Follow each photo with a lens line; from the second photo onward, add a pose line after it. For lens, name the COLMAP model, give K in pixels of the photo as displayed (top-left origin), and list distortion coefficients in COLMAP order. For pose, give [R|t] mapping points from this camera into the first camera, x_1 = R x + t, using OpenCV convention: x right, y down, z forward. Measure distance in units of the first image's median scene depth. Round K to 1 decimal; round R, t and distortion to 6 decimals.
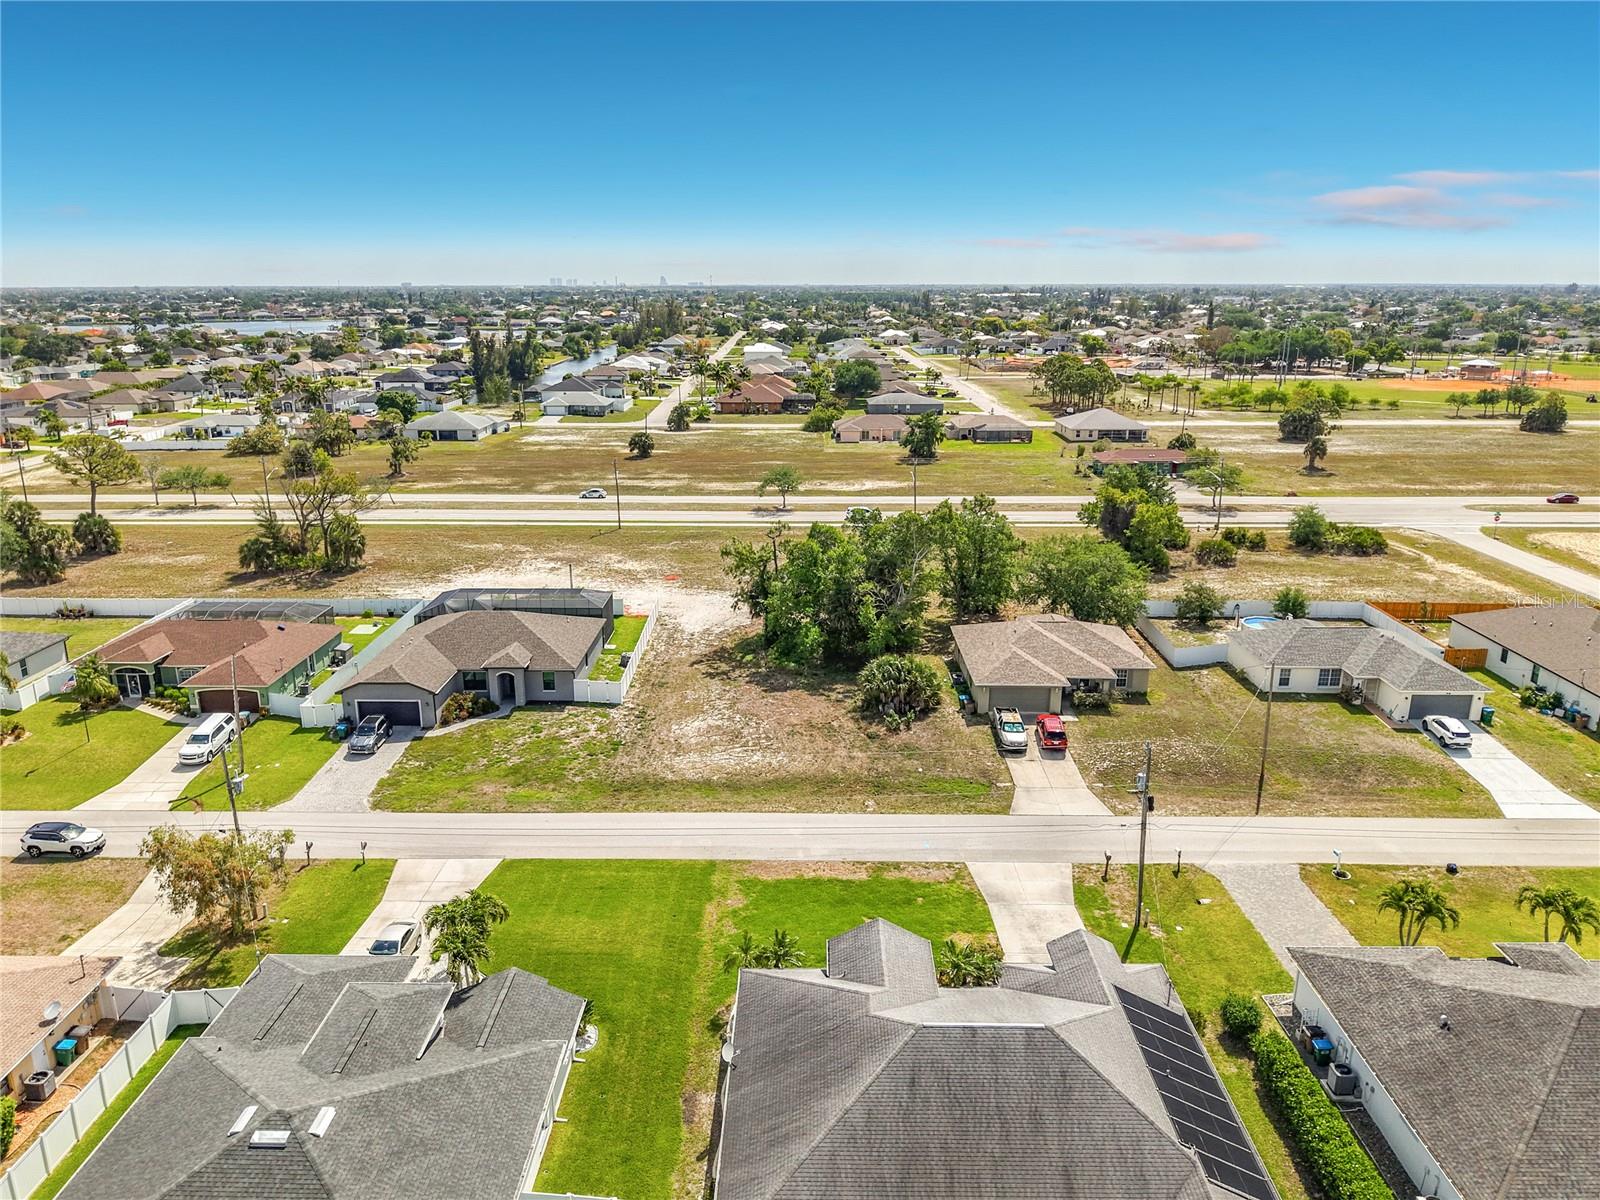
lens RADIAL K [[1090.3, 0, 800.0], [0, 1090.3, 600.0], [0, 0, 1]] dist [0.032636, -0.055209]
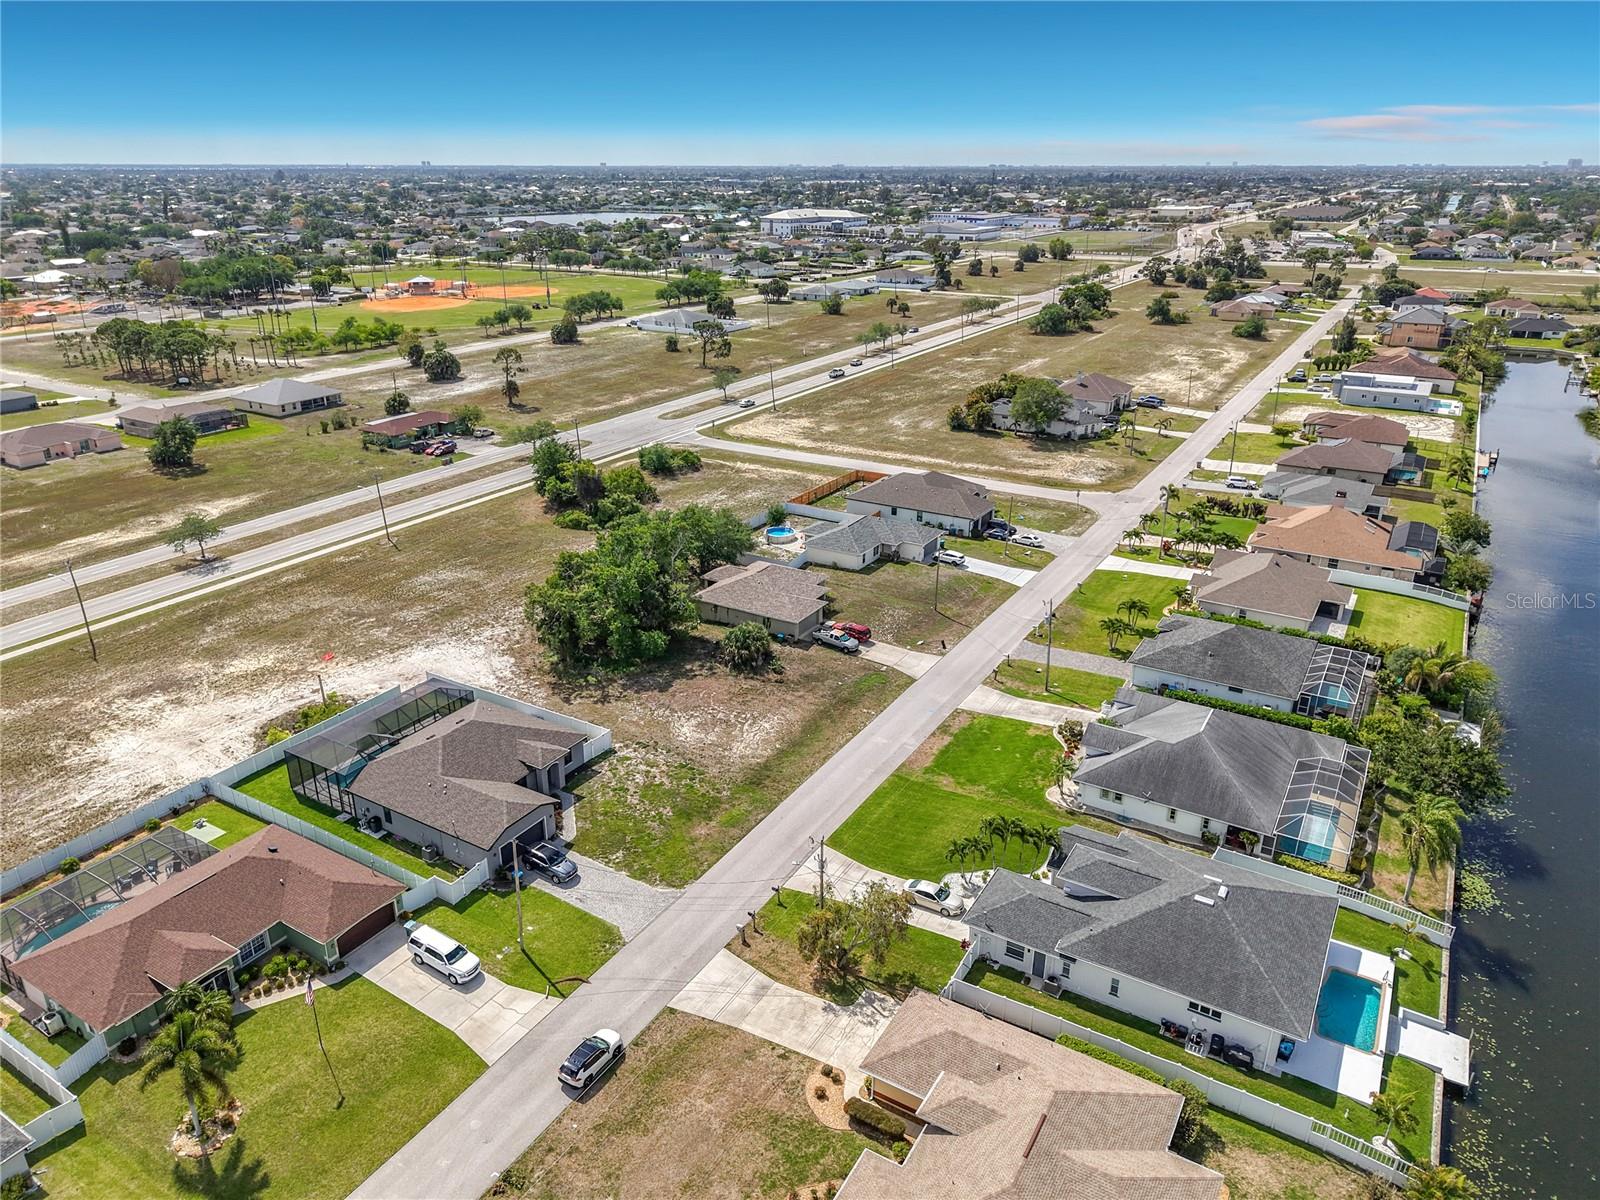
lens RADIAL K [[1068.1, 0, 800.0], [0, 1068.1, 600.0], [0, 0, 1]] dist [0.049159, -0.042481]
pose [[0.502321, -0.323126, 0.802037, -0.955786], [0.238659, 0.943332, 0.230577, -0.274448], [-0.831093, 0.075589, 0.550973, 0.210255]]
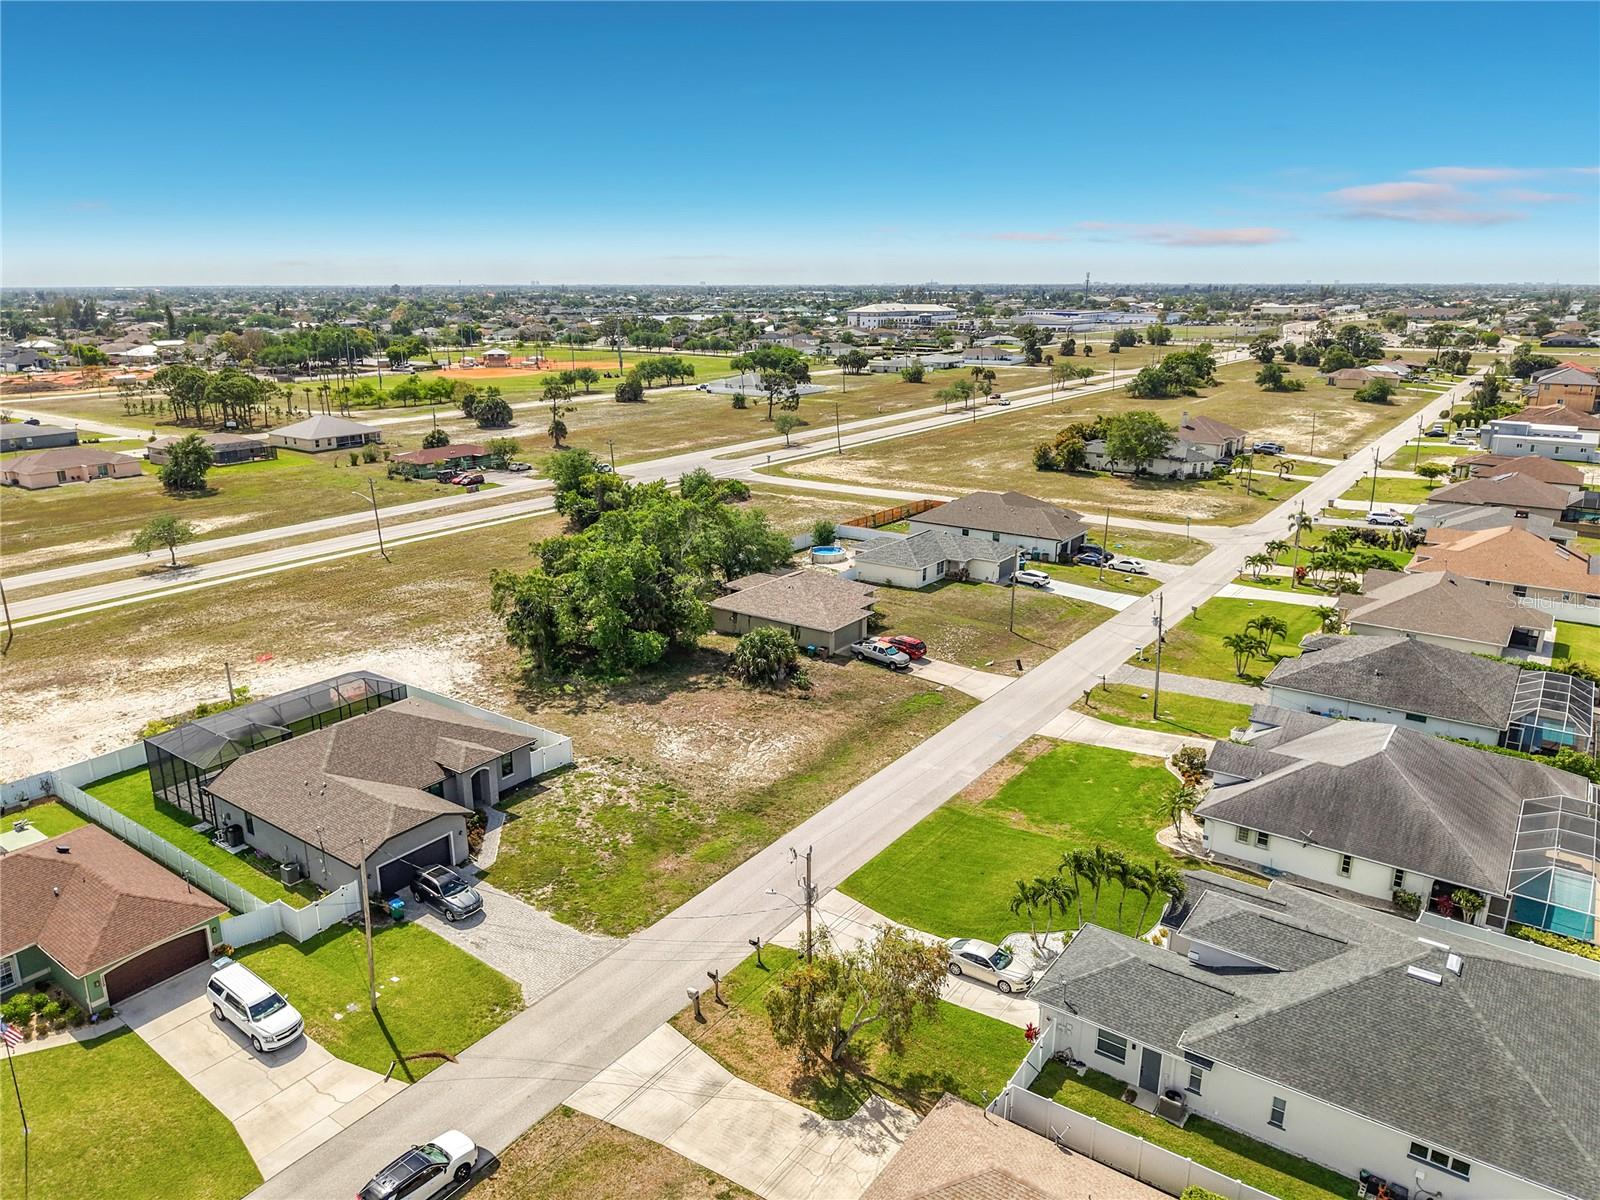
lens RADIAL K [[1091.2, 0, 800.0], [0, 1091.2, 600.0], [0, 0, 1]] dist [0.007855, -0.005748]
pose [[0.572168, -0.227801, 0.787865, -0.749765], [0.228230, 0.966930, 0.113829, -0.092159], [-0.787741, 0.114685, 0.605237, 0.323358]]
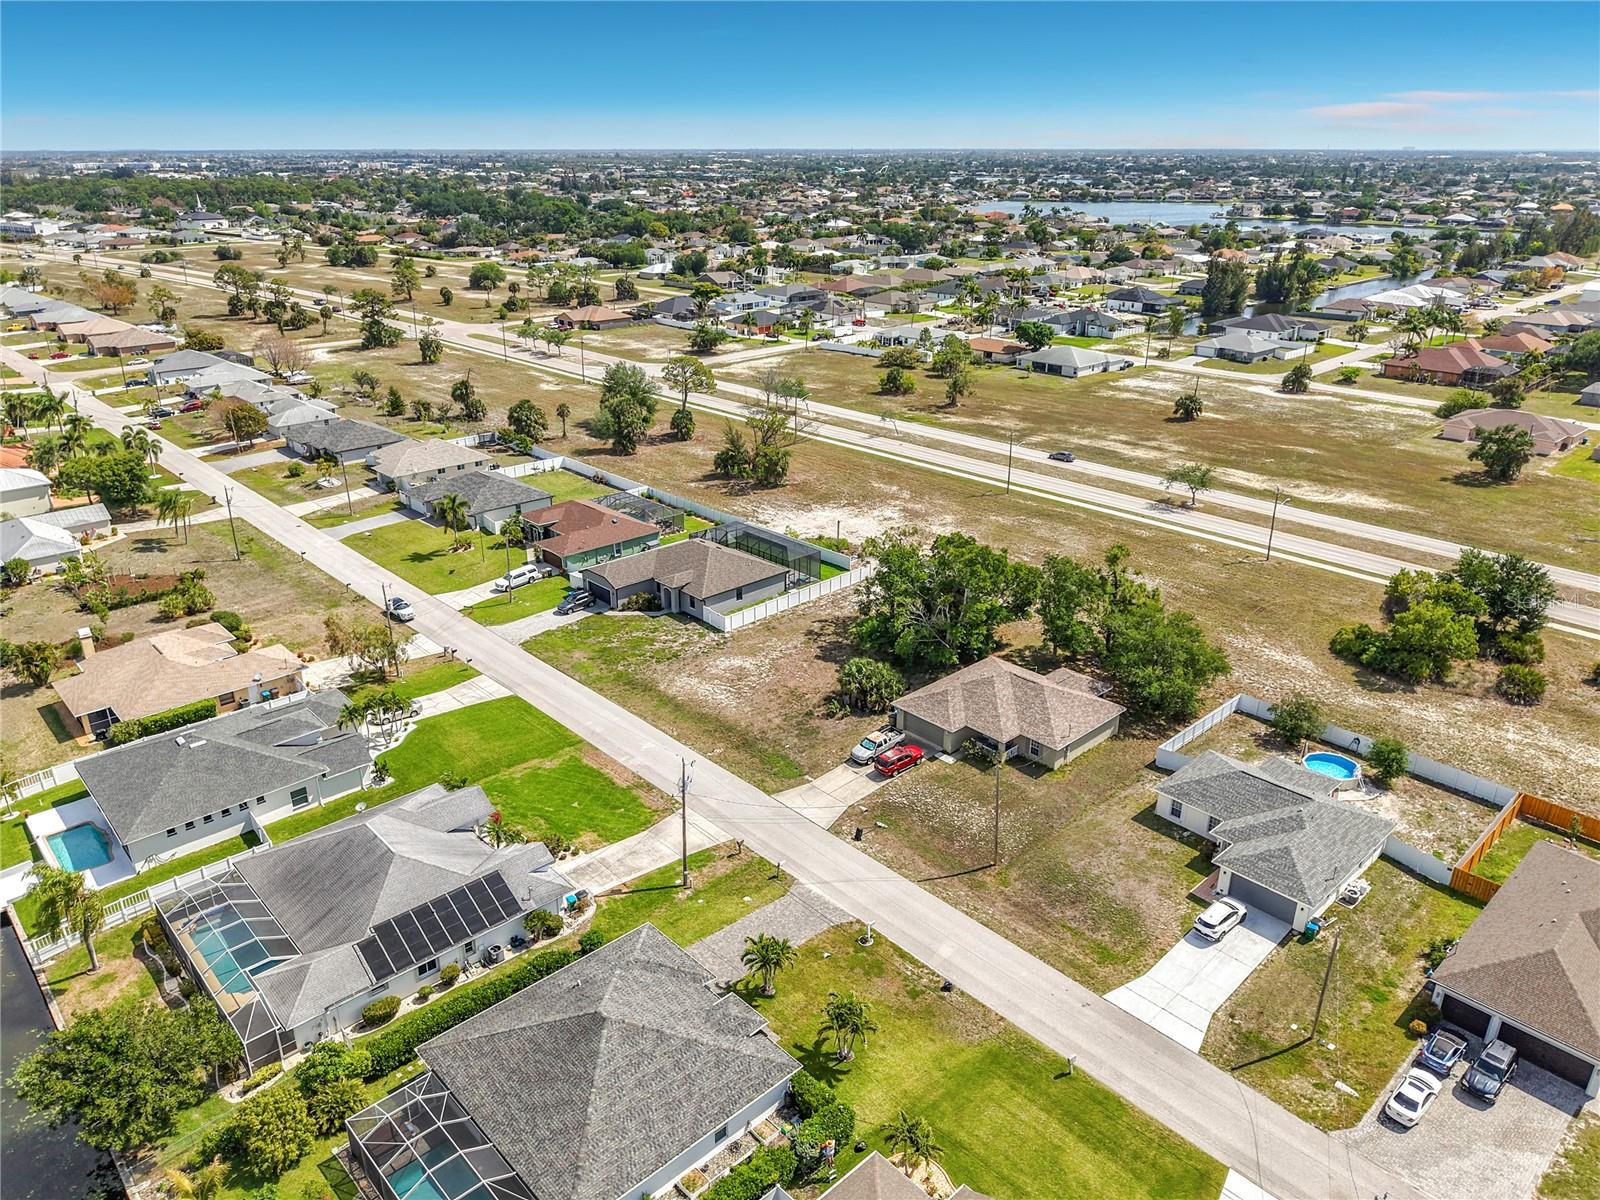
lens RADIAL K [[1099.3, 0, 800.0], [0, 1099.3, 600.0], [0, 0, 1]] dist [0.040775, -0.053695]
pose [[0.690594, 0.275563, -0.668689, 0.854926], [-0.200864, 0.961275, 0.188693, -0.235086], [0.694790, 0.004006, 0.719201, 0.068421]]
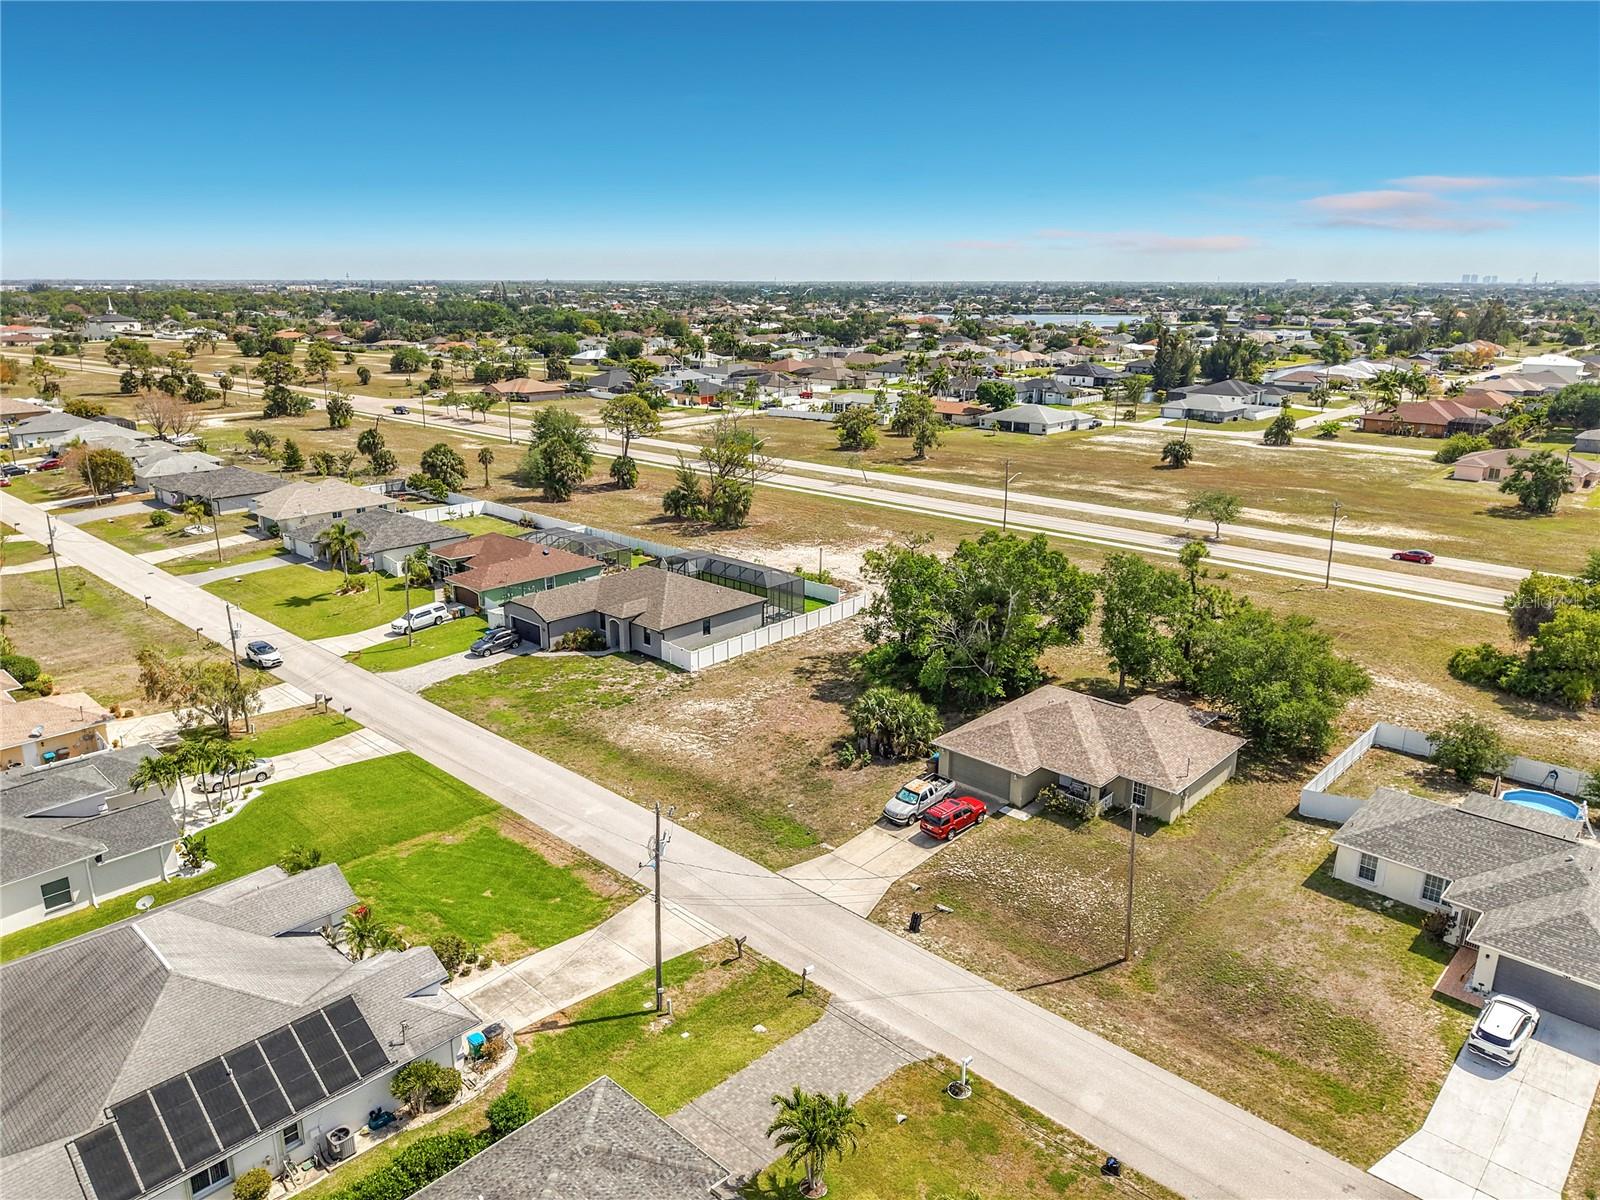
lens RADIAL K [[1091.2, 0, 800.0], [0, 1091.2, 600.0], [0, 0, 1]] dist [0.007855, -0.005748]
pose [[0.737057, 0.192335, -0.647884, 0.617302], [-0.190483, 0.978905, 0.073904, -0.076461], [0.648432, 0.068940, 0.758145, 0.267127]]
